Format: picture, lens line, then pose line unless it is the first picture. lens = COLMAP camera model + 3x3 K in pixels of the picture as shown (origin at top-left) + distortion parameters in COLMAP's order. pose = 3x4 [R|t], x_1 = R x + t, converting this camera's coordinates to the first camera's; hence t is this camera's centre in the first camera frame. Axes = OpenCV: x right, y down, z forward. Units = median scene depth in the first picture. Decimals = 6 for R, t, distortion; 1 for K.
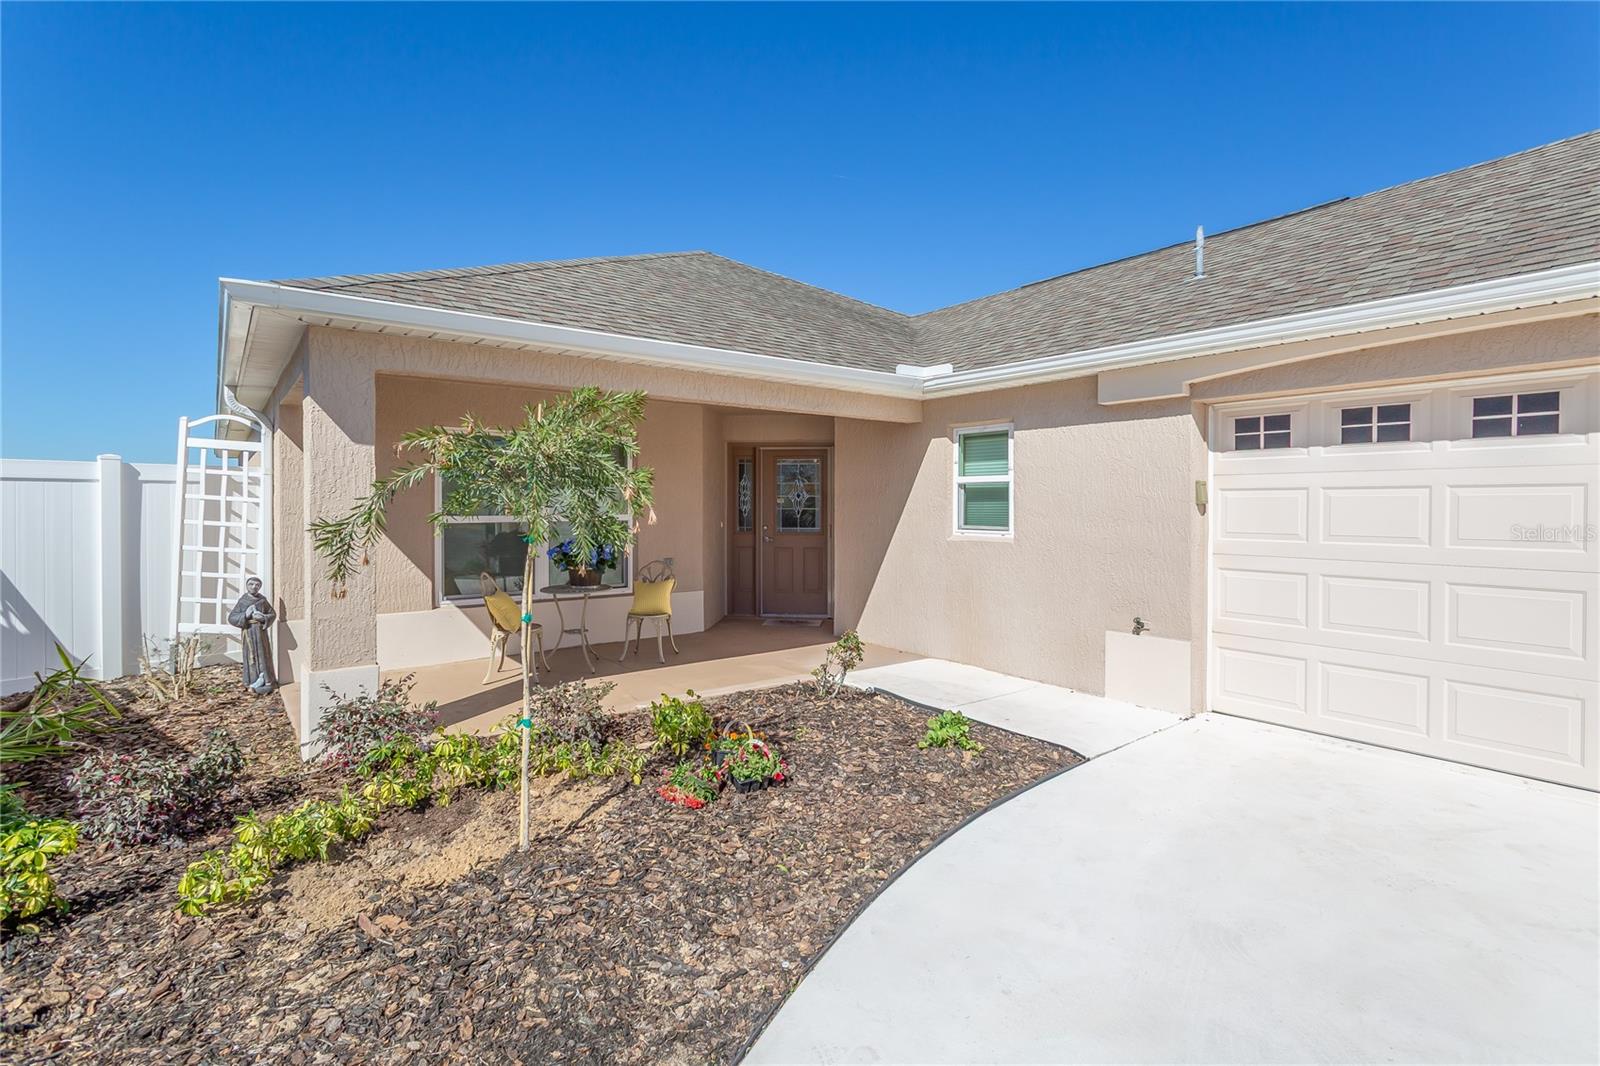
lens RADIAL K [[761.1, 0, 802.3], [0, 761.1, 521.8], [0, 0, 1]] dist [-0.000268, -0.000032]
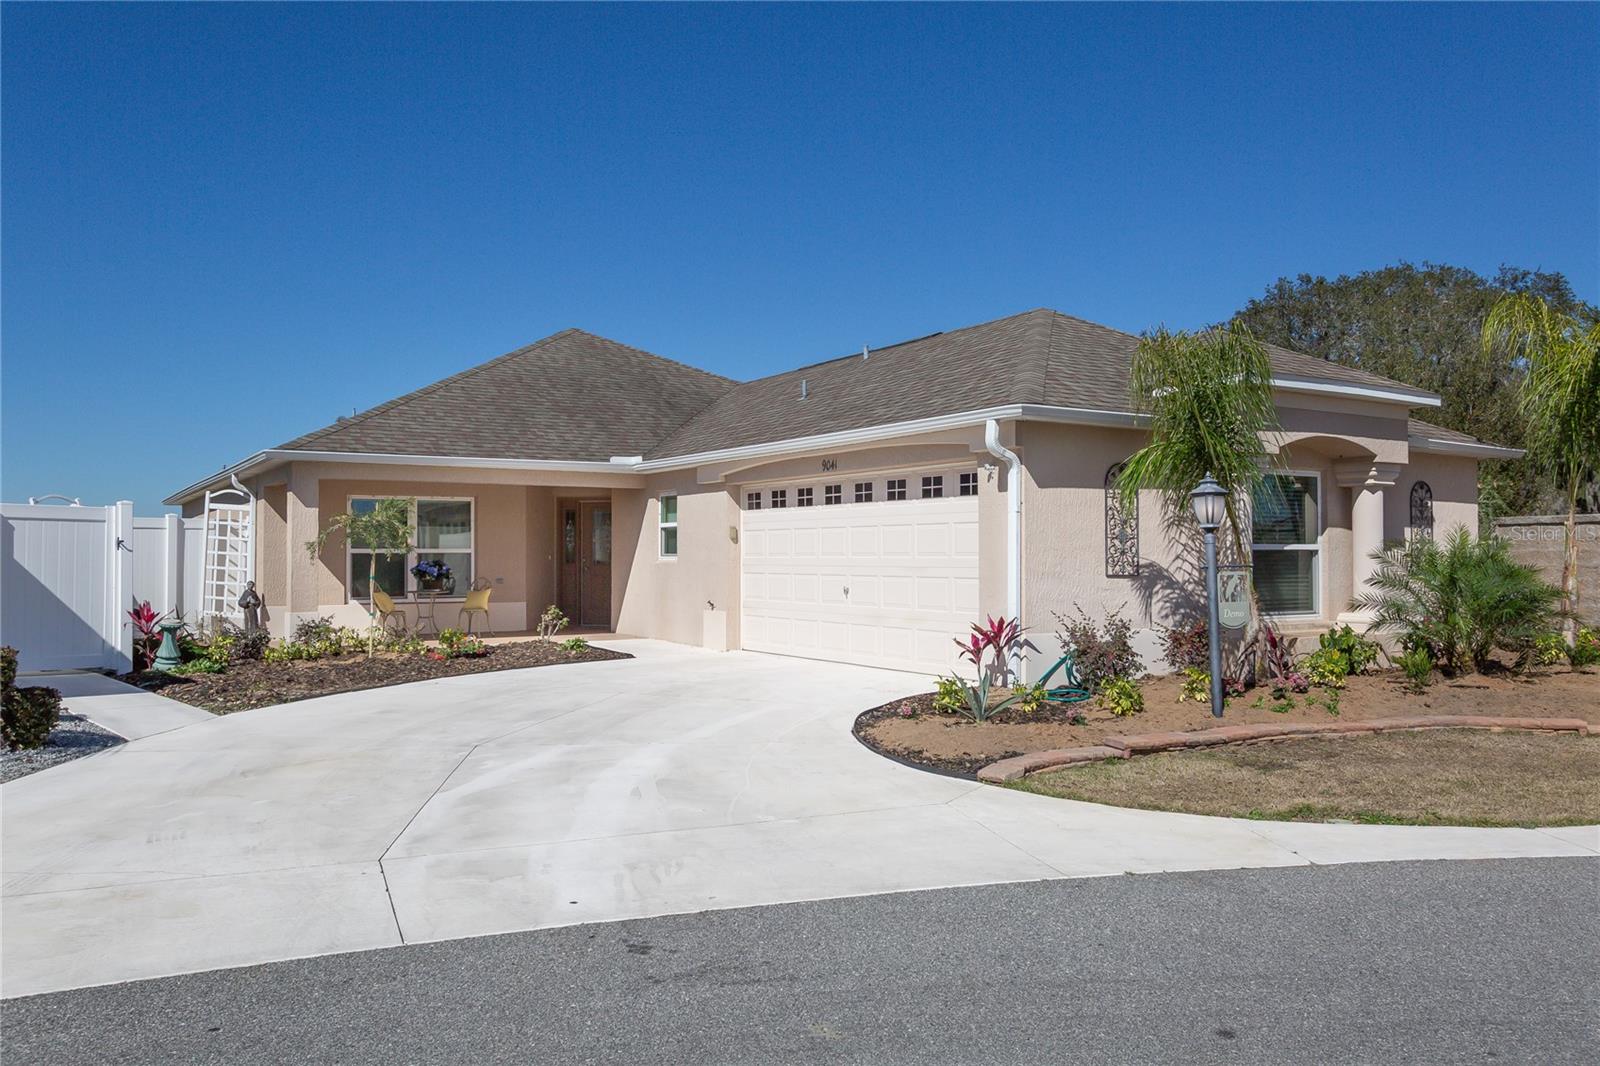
lens RADIAL K [[1202.4, 0, 800.0], [0, 1202.4, 533.0], [0, 0, 1]] dist [0.003877, 0.000879]
pose [[0.994887, -0.004974, -0.100875, 0.777464], [0.000760, 0.999127, -0.041771, 0.069894], [0.100995, 0.041481, 0.994022, -1.534177]]
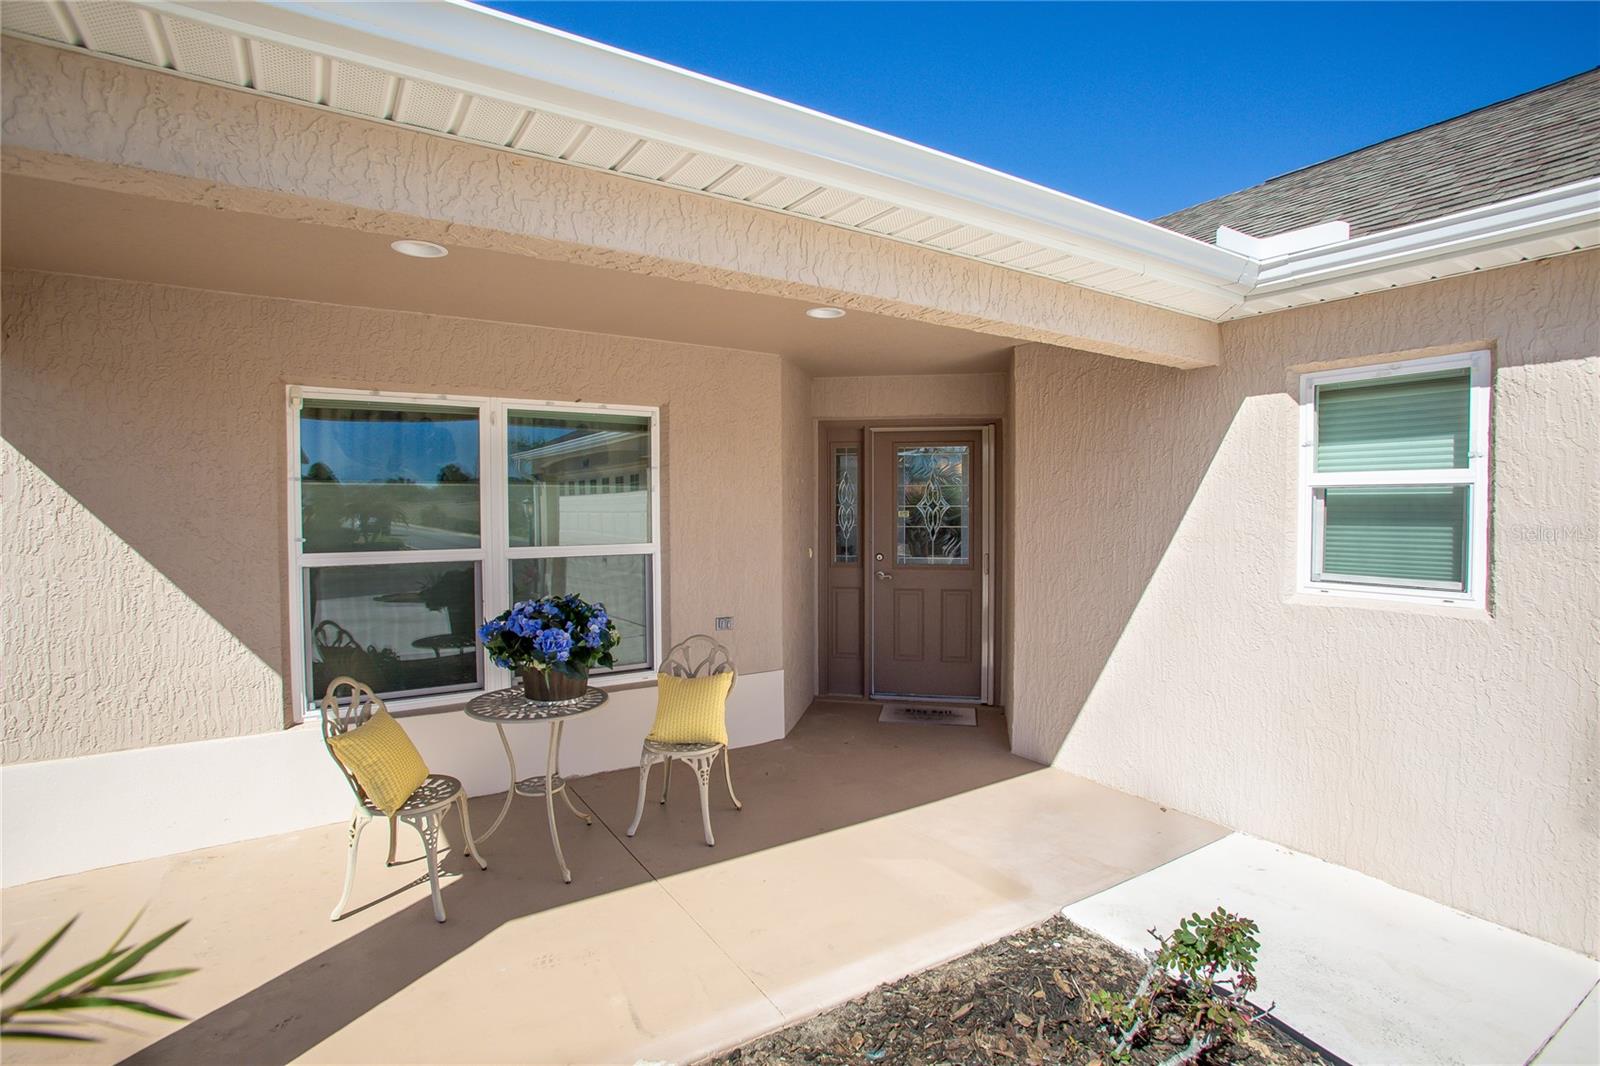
lens RADIAL K [[782.4, 0, 800.0], [0, 782.4, 533.0], [0, 0, 1]] dist [-0.053145, -0.000056]
pose [[0.996080, -0.000495, -0.088461, -0.080112], [0.001678, 0.999910, 0.013293, -0.029028], [0.088446, -0.013390, 0.995991, 0.506585]]
